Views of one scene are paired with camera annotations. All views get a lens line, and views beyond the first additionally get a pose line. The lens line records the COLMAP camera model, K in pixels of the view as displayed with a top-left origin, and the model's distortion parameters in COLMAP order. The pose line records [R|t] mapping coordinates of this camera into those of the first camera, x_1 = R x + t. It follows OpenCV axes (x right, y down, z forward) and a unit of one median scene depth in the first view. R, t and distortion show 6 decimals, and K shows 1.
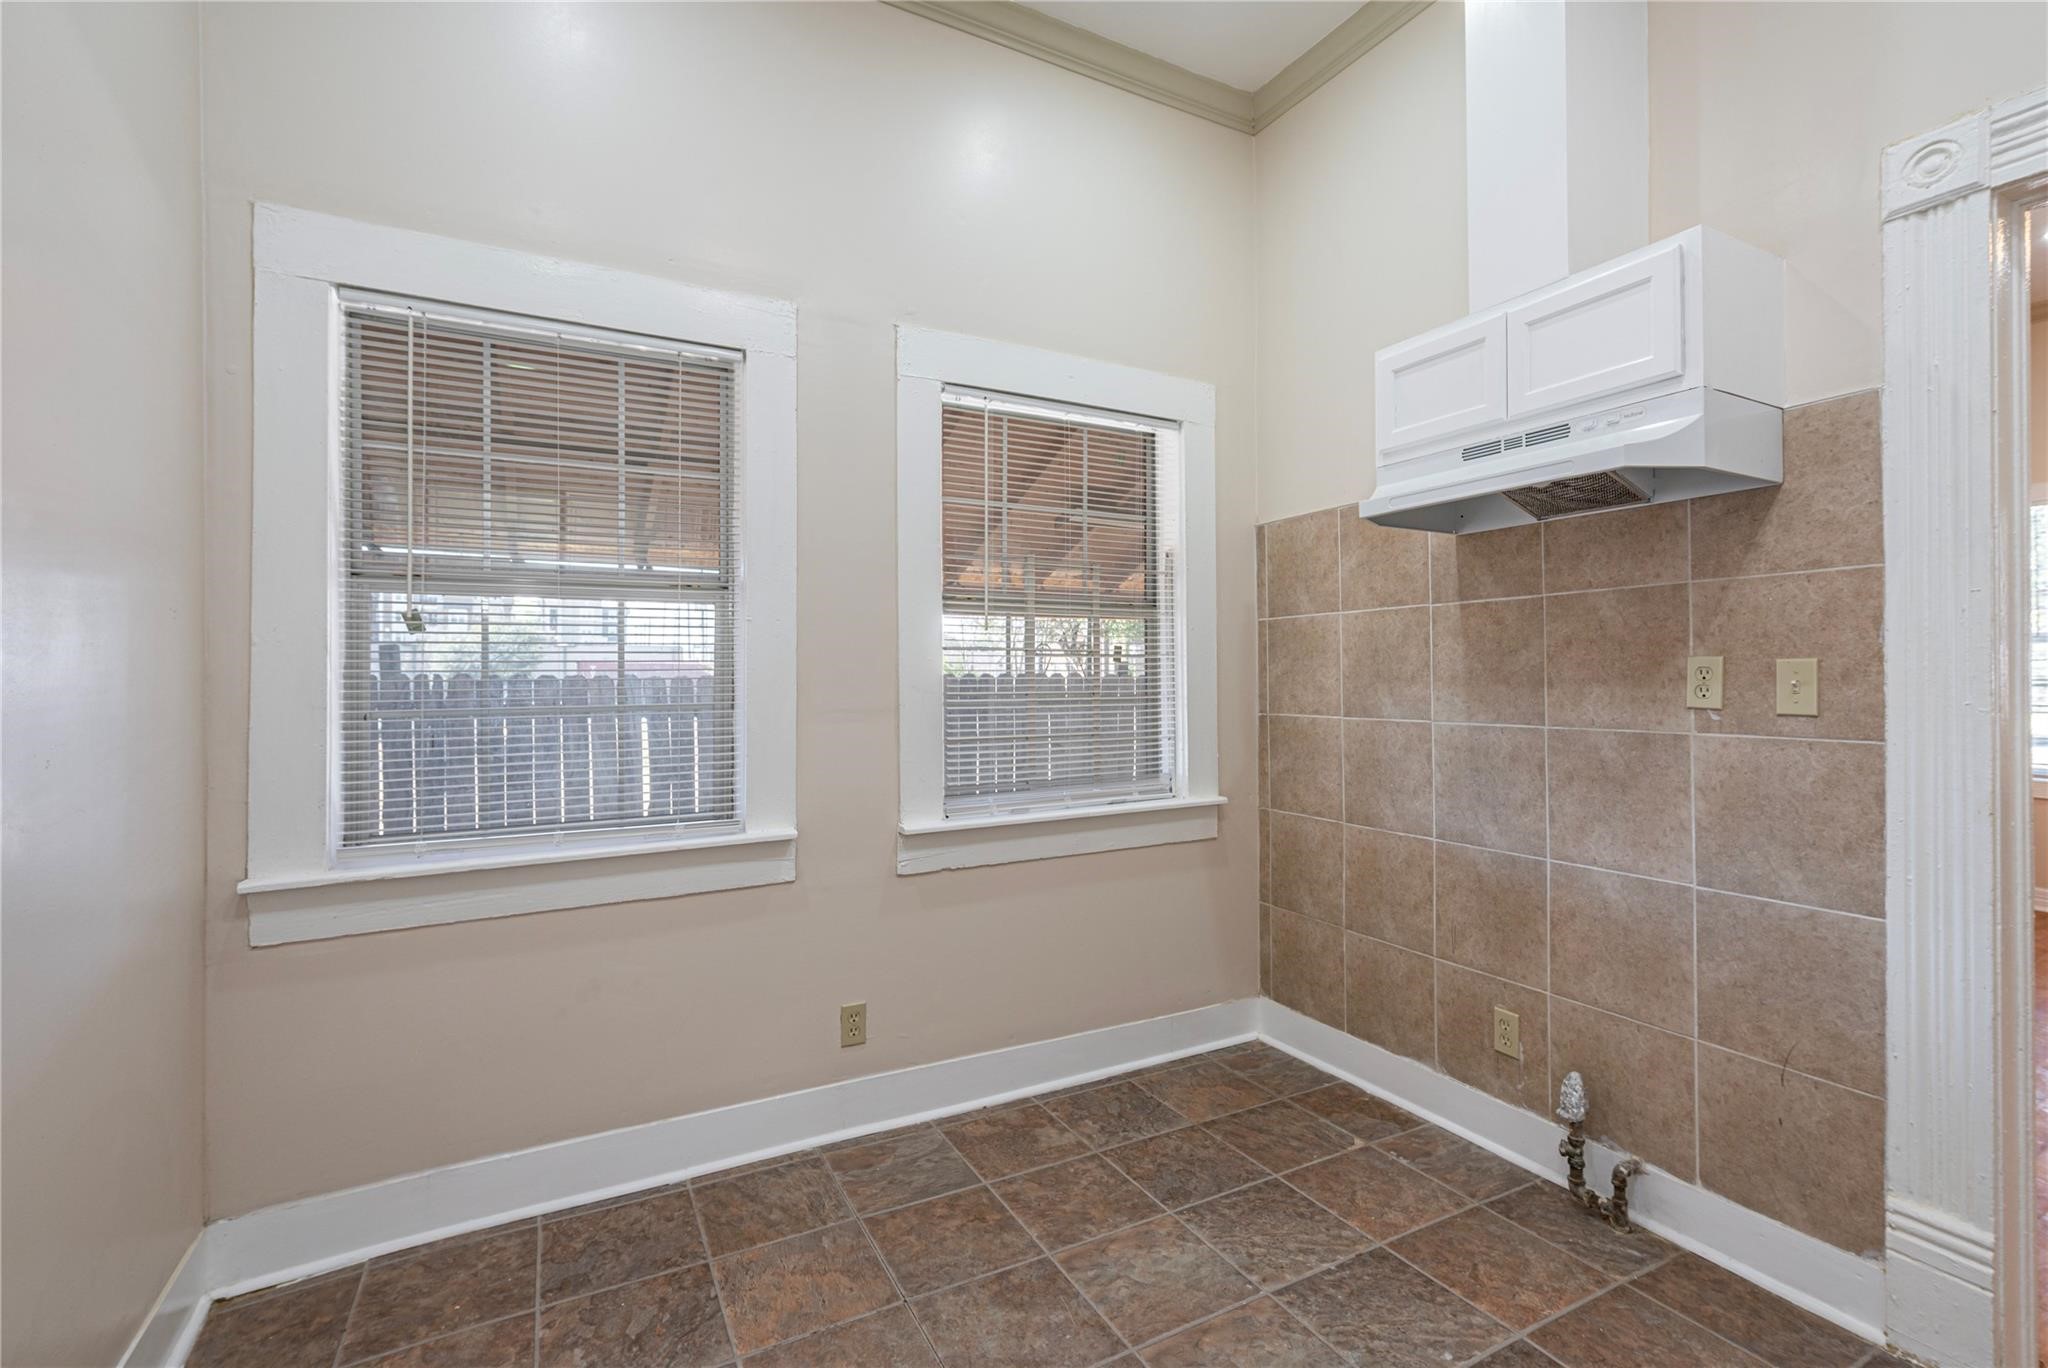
lens RADIAL K [[919.0, 0, 1014.4], [0, 919.0, 665.8], [0, 0, 1]] dist [0.001261, -0.000091]
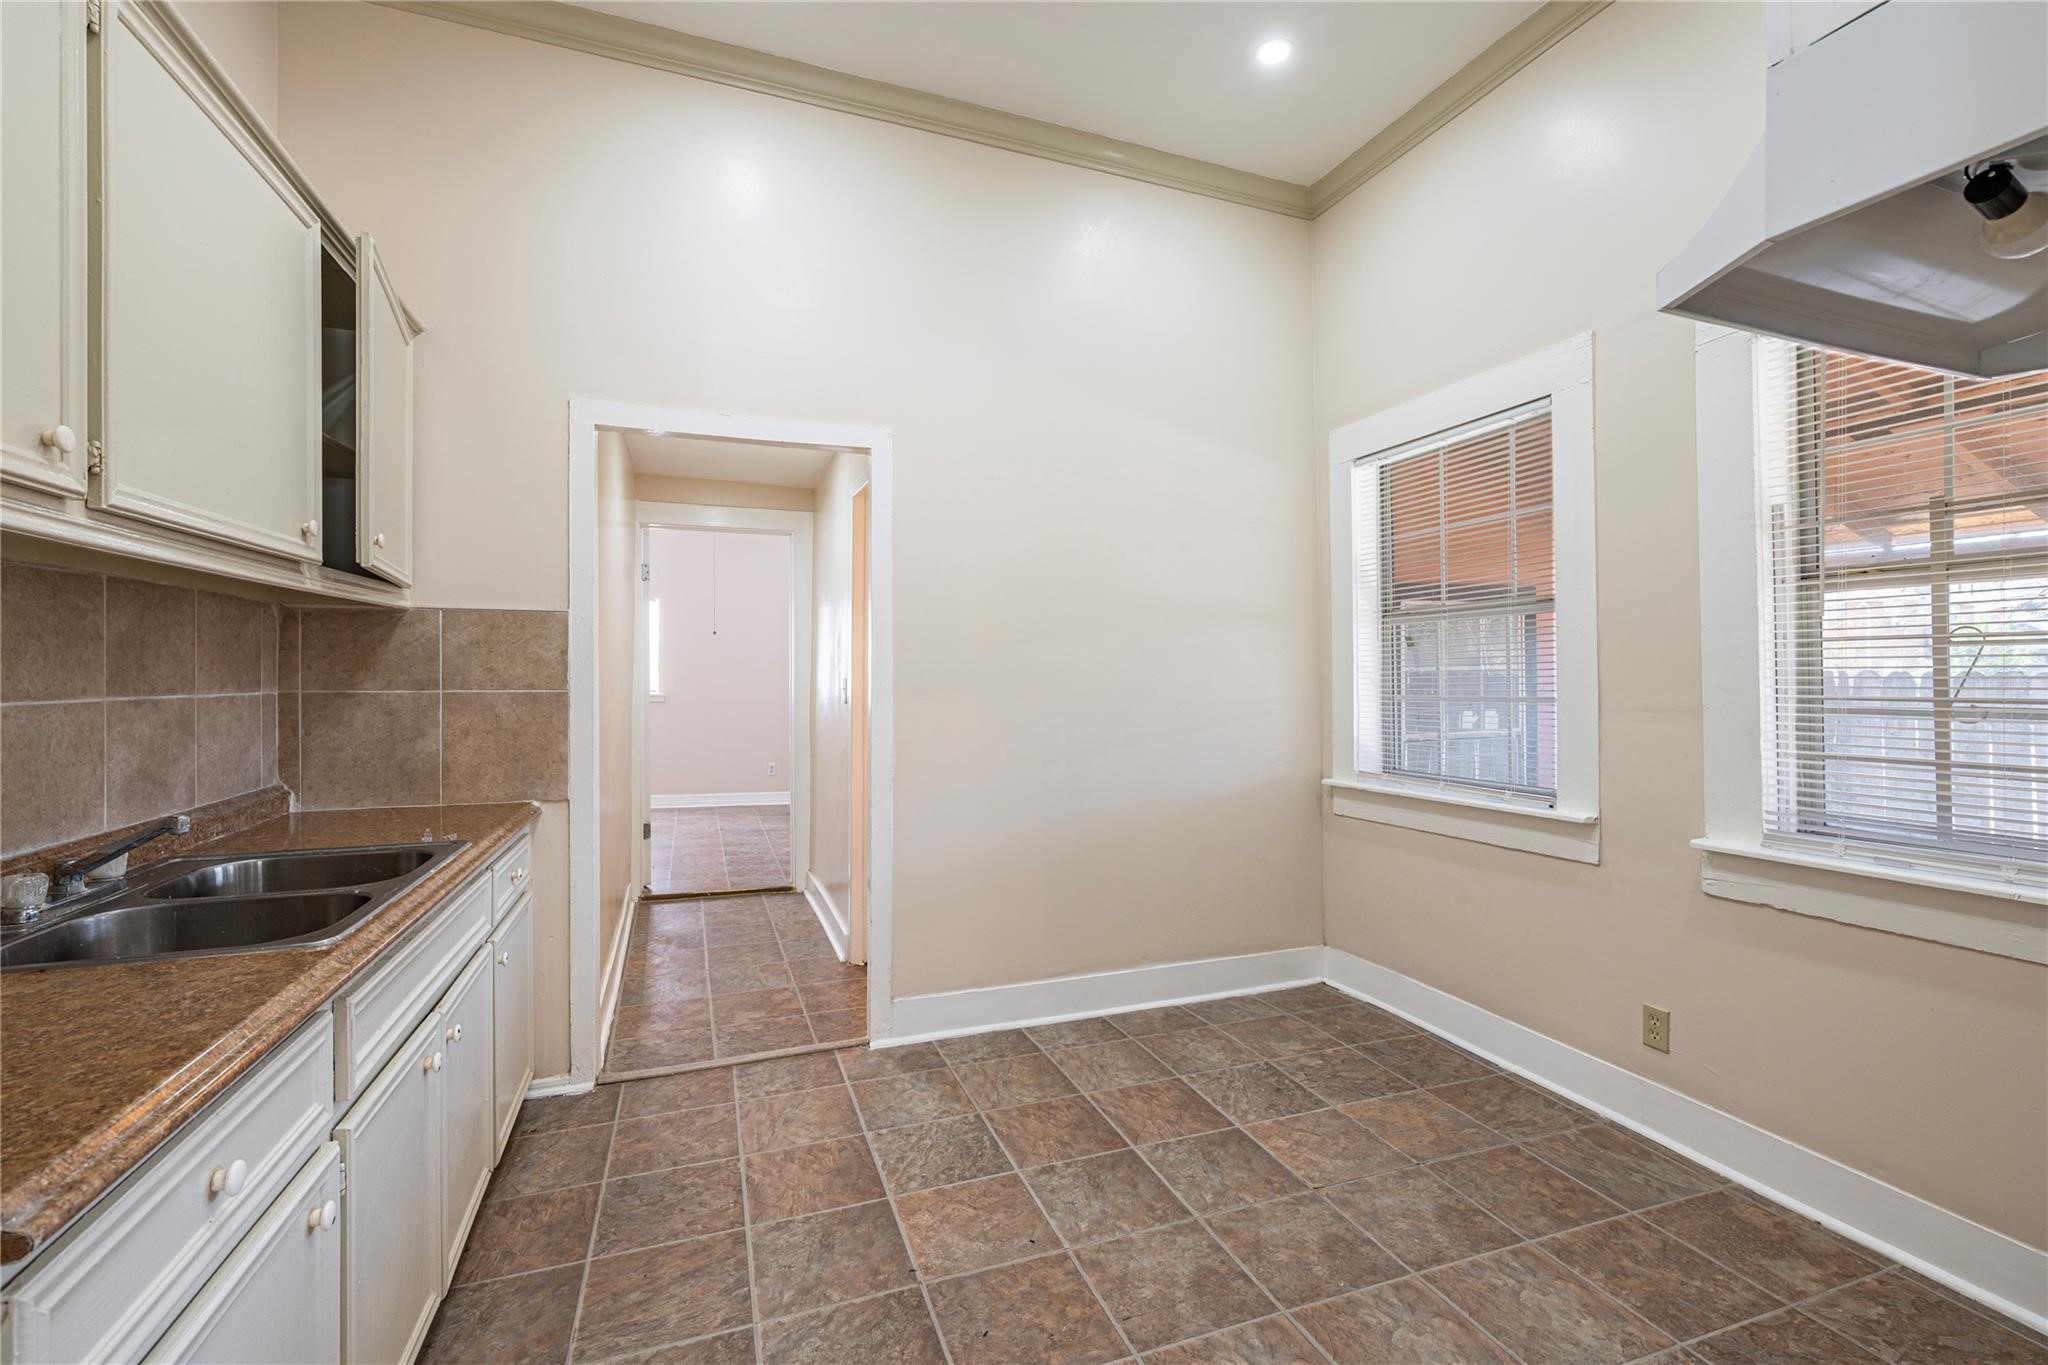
lens RADIAL K [[872.4, 0, 1020.2], [0, 872.4, 680.9], [0, 0, 1]] dist [0.000017, -0.000135]
pose [[-0.138702, 0.007694, -0.990304, 0.982235], [0.015389, 0.999866, 0.005613, 0.002040], [0.990215, -0.014461, -0.138802, 0.533384]]
